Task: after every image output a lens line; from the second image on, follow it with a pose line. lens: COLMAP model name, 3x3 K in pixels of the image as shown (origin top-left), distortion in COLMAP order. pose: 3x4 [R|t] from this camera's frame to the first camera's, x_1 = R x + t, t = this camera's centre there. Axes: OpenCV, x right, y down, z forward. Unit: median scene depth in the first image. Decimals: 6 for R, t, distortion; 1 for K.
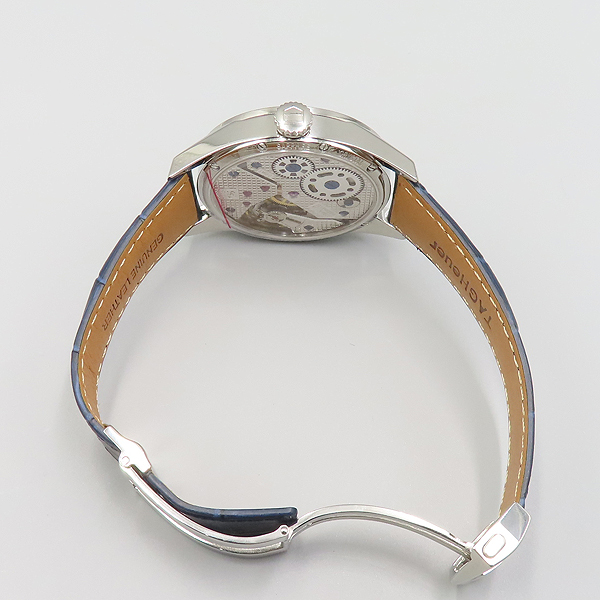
lens RADIAL K [[694.5, 0, 300.0], [0, 694.5, 300.0], [0, 0, 1]] dist [0.009871, 0.024482]
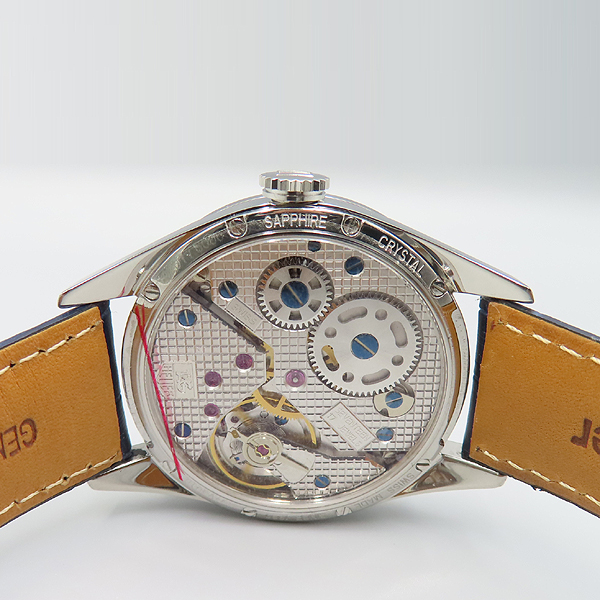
lens RADIAL K [[694.5, 0, 300.0], [0, 694.5, 300.0], [0, 0, 1]] dist [0.009871, 0.024482]
pose [[0.999953, -0.008185, 0.005243, -0.007861], [0.009696, 0.802070, -0.597152, 0.129534], [0.000682, 0.597175, 0.802111, 0.518832]]
